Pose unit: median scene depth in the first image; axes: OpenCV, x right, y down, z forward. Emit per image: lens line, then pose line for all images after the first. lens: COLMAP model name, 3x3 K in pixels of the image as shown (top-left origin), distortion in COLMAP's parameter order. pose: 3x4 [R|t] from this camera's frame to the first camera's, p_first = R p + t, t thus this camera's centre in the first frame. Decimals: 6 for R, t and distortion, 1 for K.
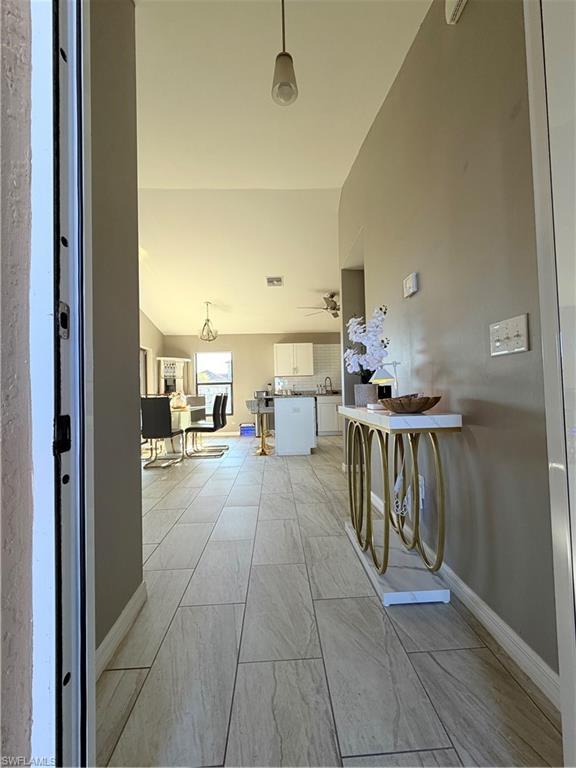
lens RADIAL K [[307.2, 0, 287.2], [0, 307.2, 383.1], [0, 0, 1]] dist [0.000234, 0.000059]
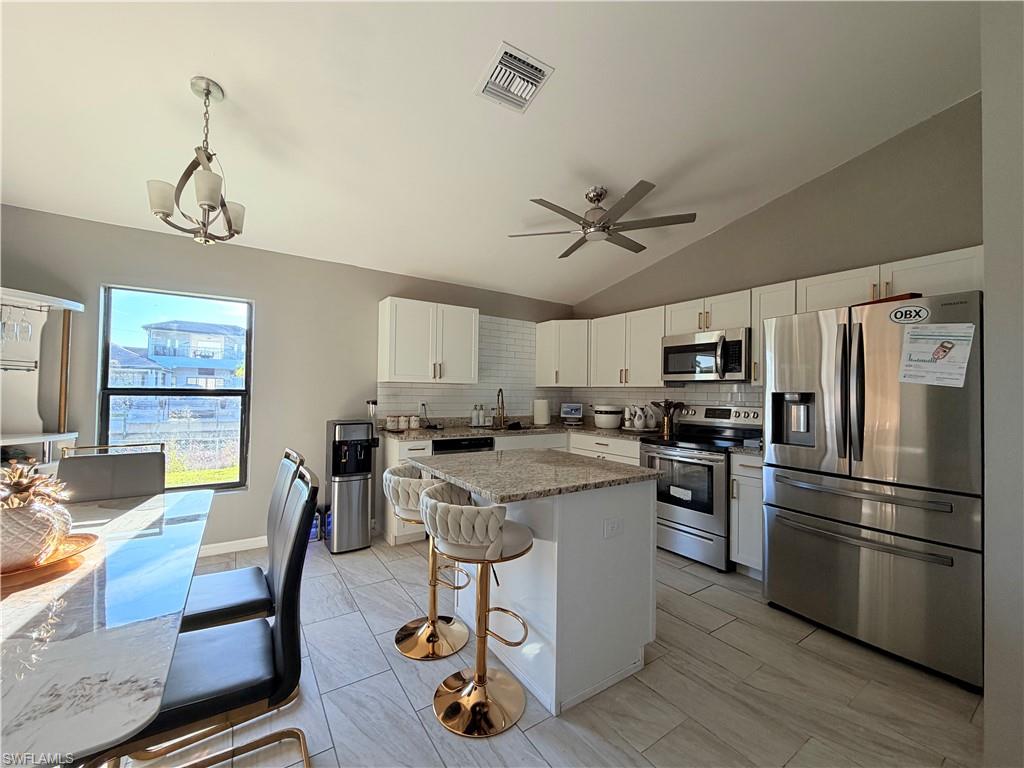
lens RADIAL K [[409.6, 0, 510.0], [0, 409.6, 385.2], [0, 0, 1]] dist [0.000234, 0.000059]
pose [[0.852494, 0.051760, 0.520168, -0.173023], [-0.059643, 0.998218, -0.001580, -0.025706], [-0.519323, -0.029678, 0.854062, 0.475547]]
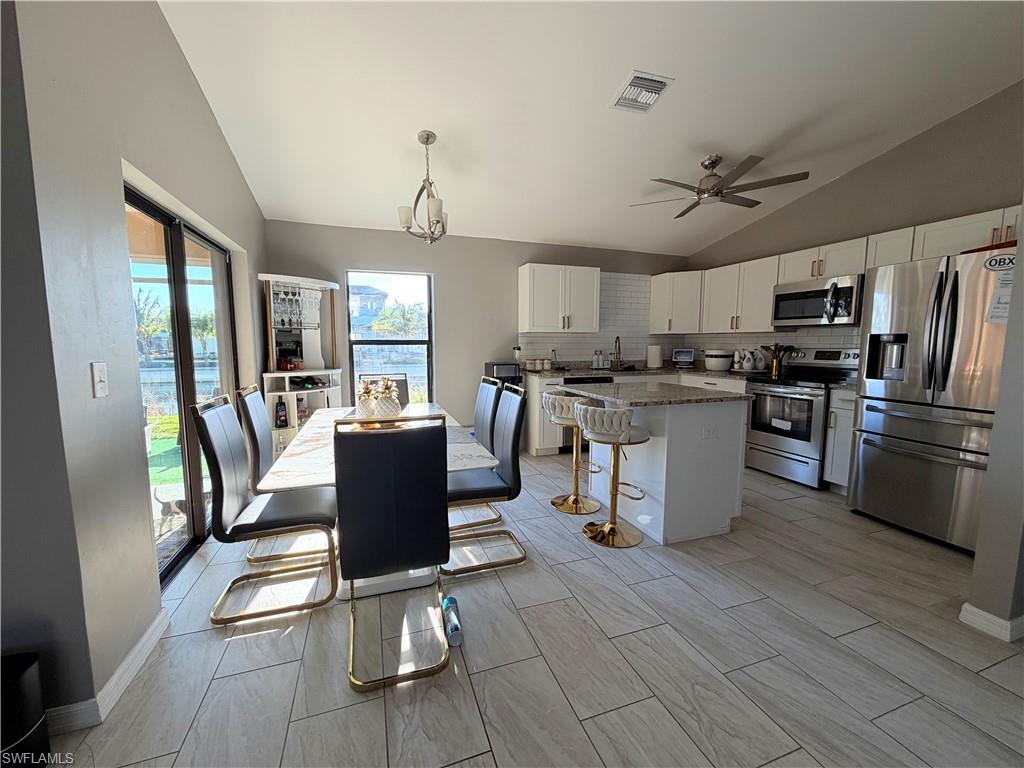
lens RADIAL K [[409.6, 0, 510.0], [0, 409.6, 385.2], [0, 0, 1]] dist [0.000234, 0.000059]
pose [[0.956827, -0.000570, 0.290657, -0.252779], [-0.039533, 0.990450, 0.132082, -0.023098], [-0.287957, -0.137870, 0.947667, 0.373135]]
